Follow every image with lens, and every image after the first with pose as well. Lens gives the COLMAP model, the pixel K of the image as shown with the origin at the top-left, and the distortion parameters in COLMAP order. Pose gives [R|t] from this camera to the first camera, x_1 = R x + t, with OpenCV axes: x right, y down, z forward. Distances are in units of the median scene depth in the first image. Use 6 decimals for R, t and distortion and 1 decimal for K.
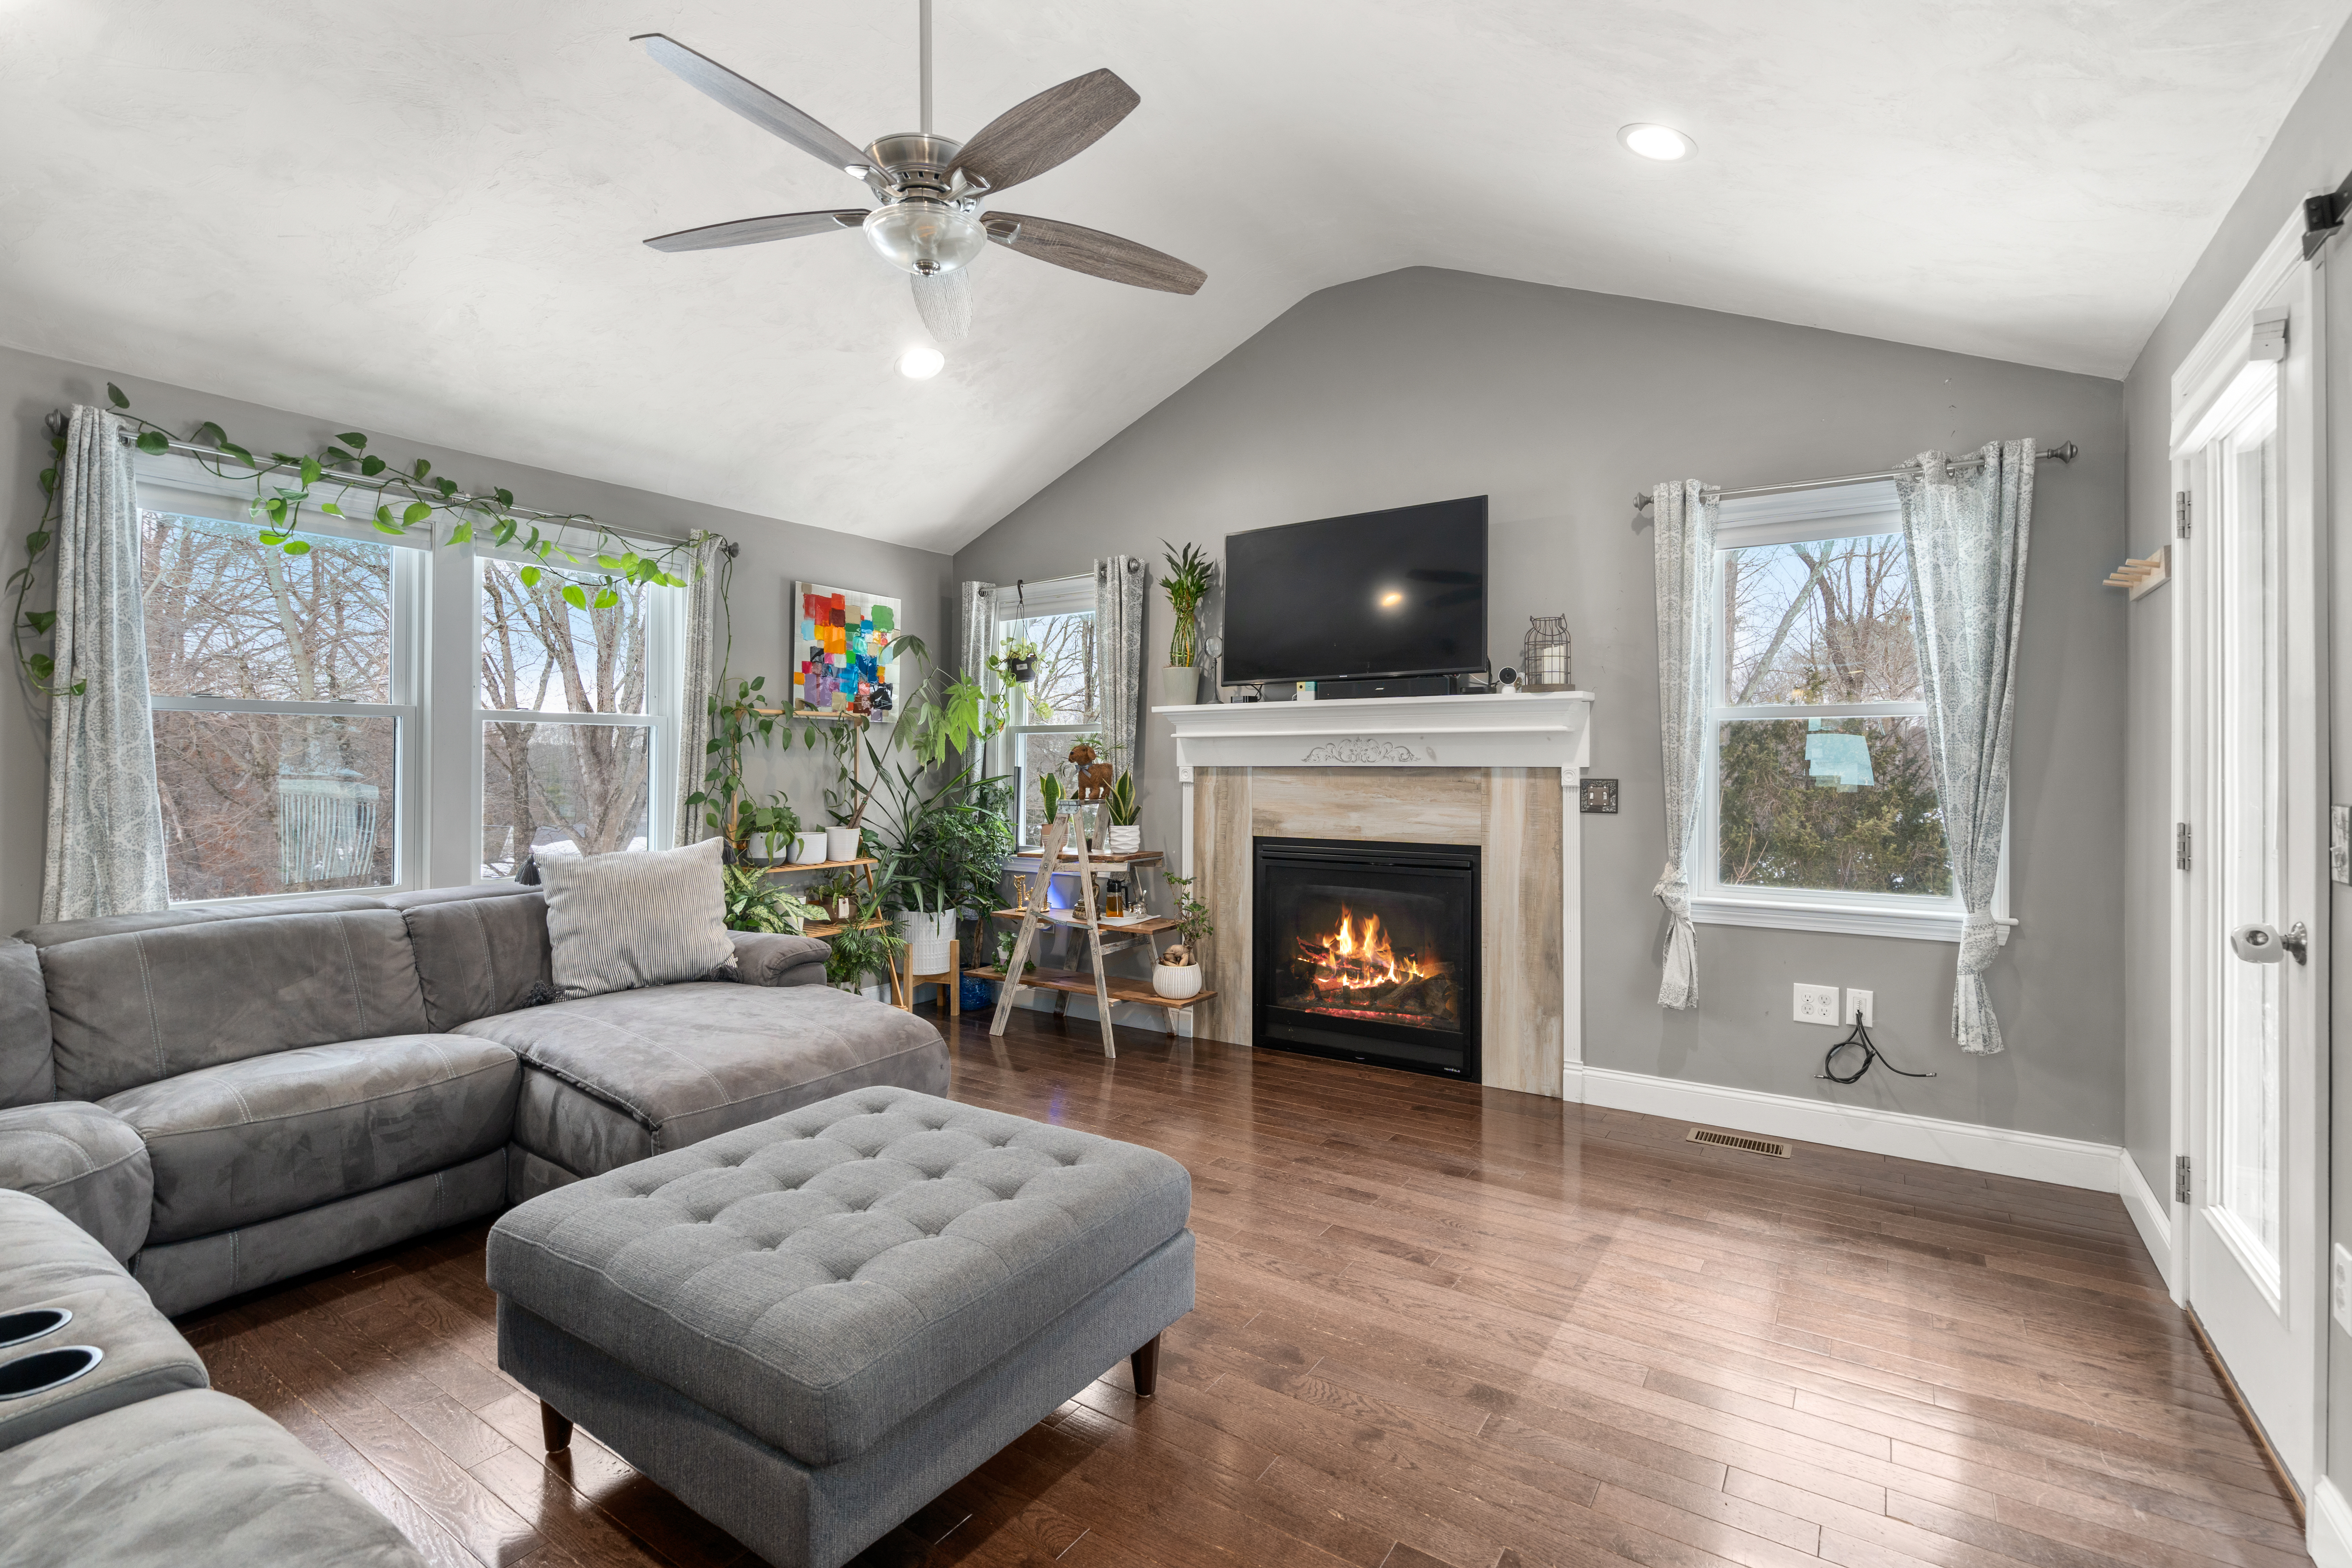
lens RADIAL K [[1064.5, 0, 1174.9], [0, 1064.5, 753.8], [0, 0, 1]] dist [-0.019392, 0.013019]
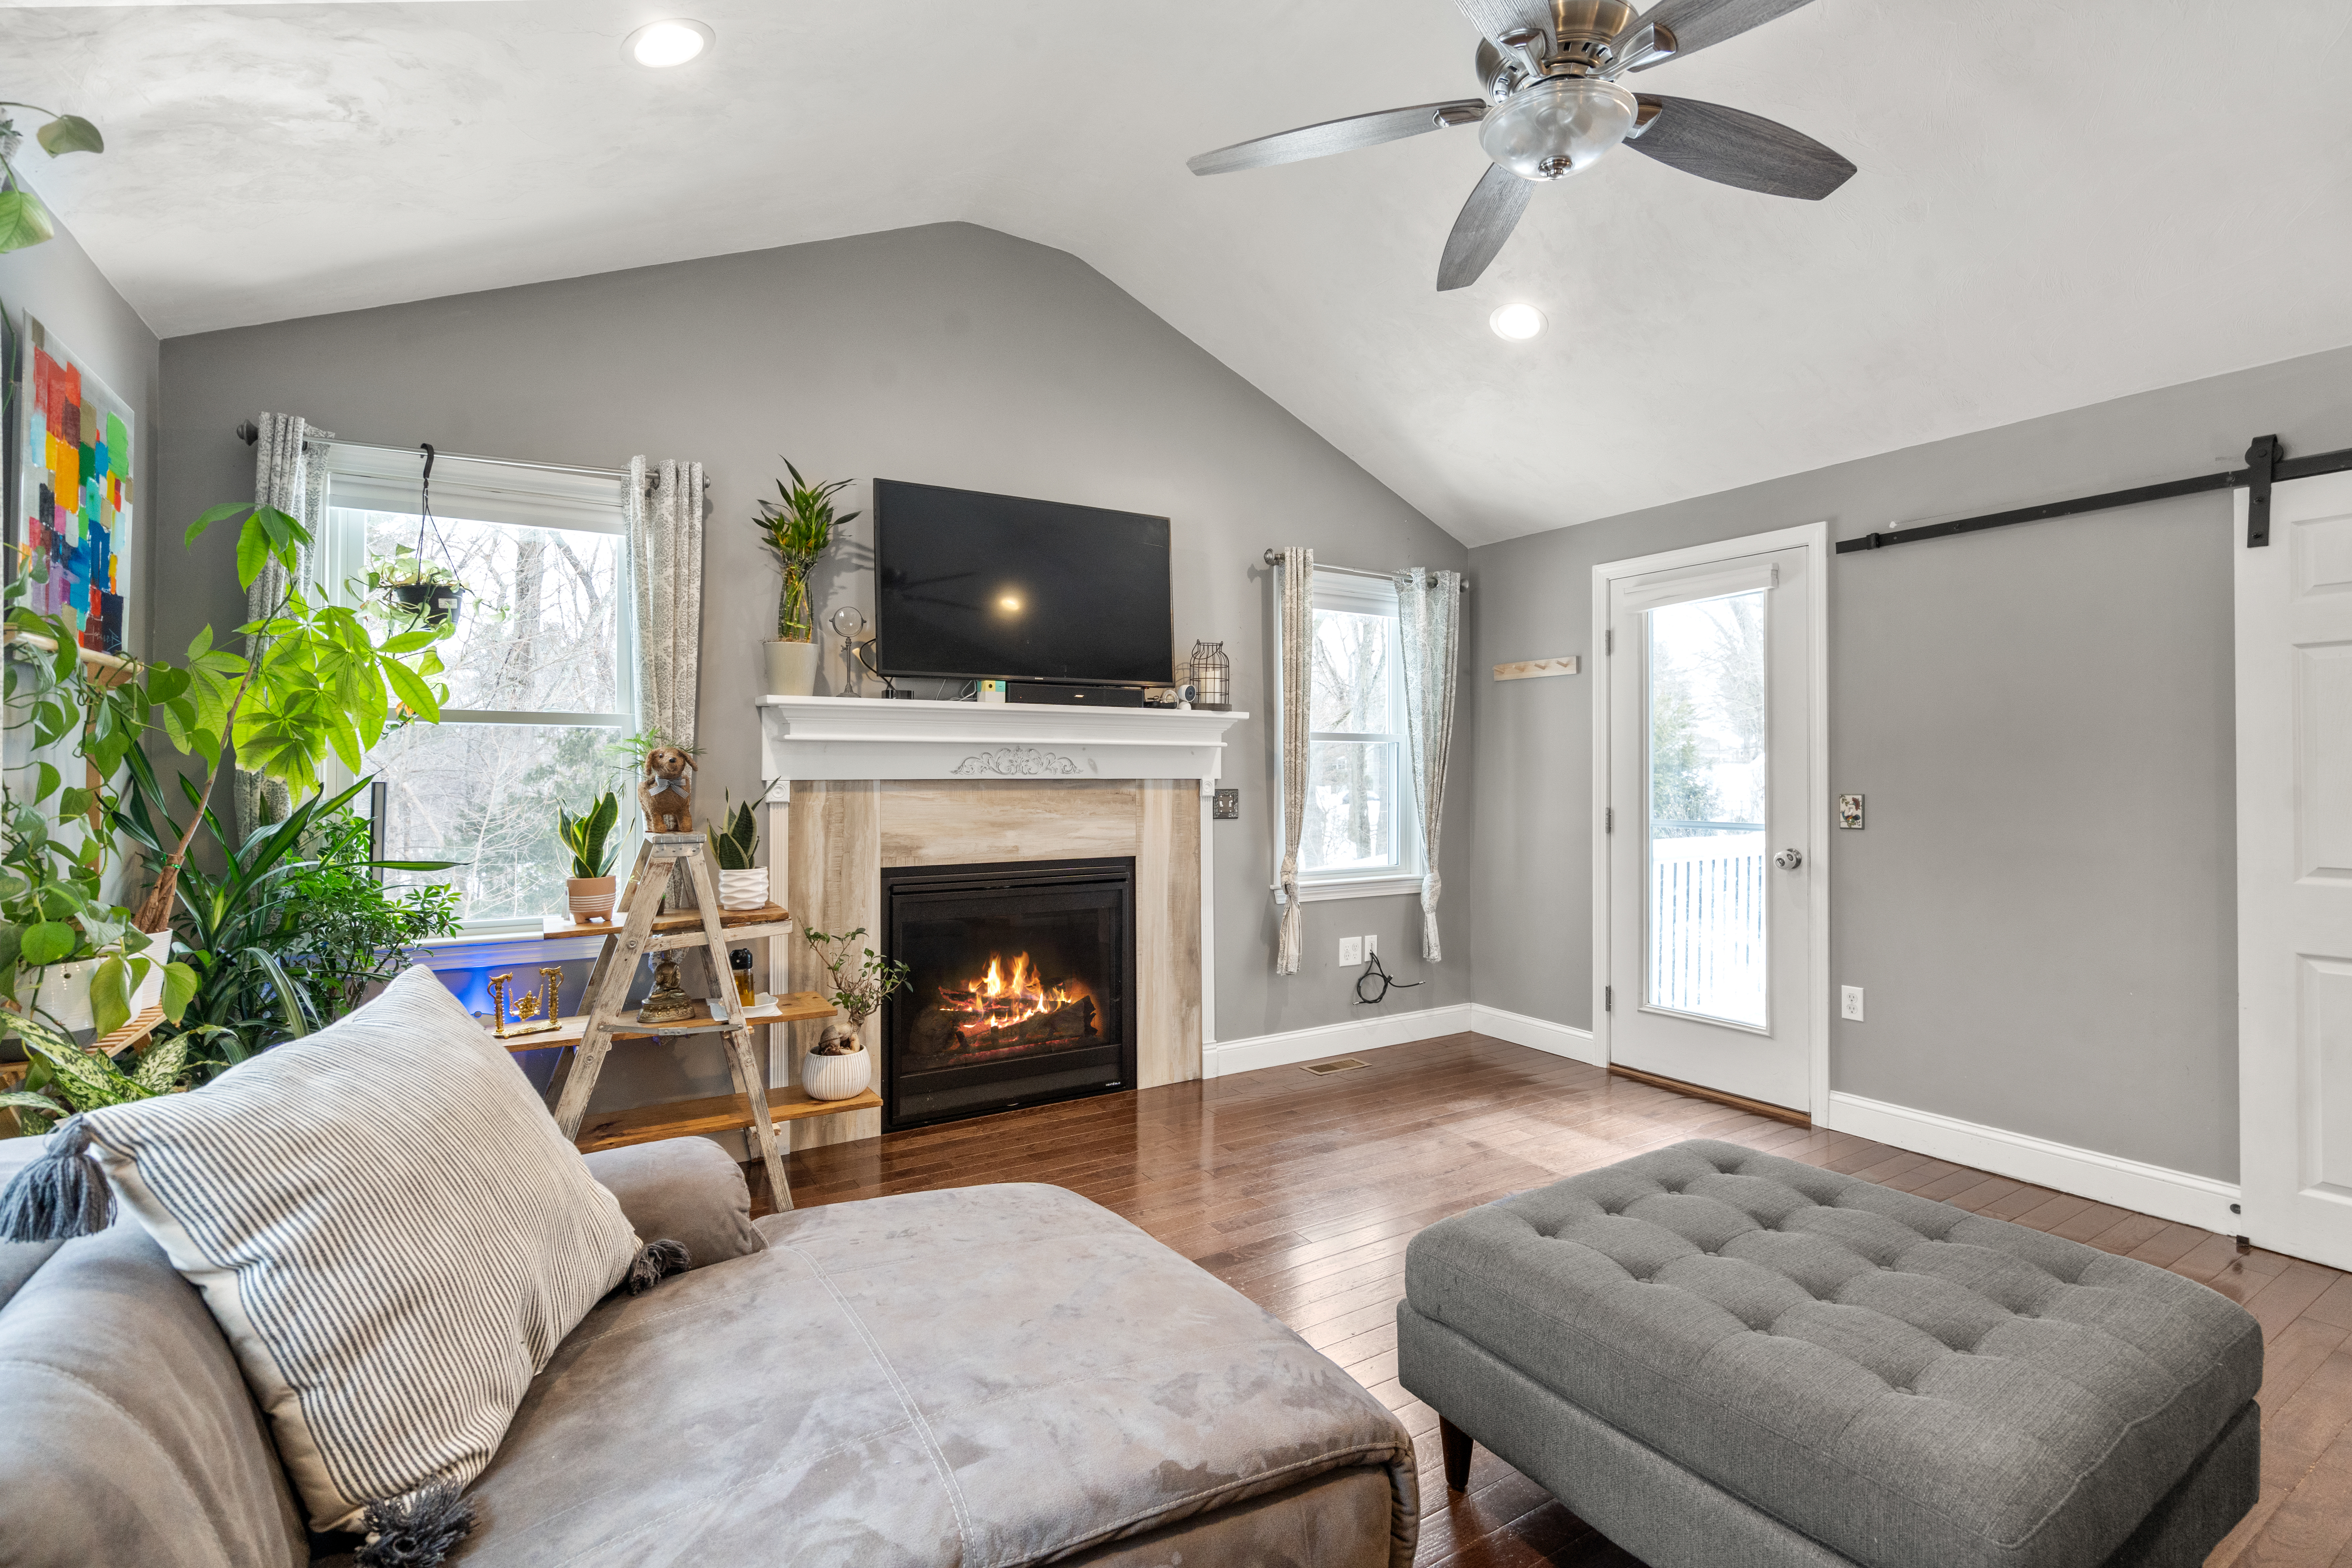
lens RADIAL K [[1071.4, 0, 1175.1], [0, 1071.4, 769.8], [0, 0, 1]] dist [-0.008444, 0.000273]
pose [[0.411536, 0.003648, 0.911386, -0.634179], [-0.007939, 0.999968, -0.000418, 0.003701], [-0.911359, -0.007064, 0.411552, 0.540351]]
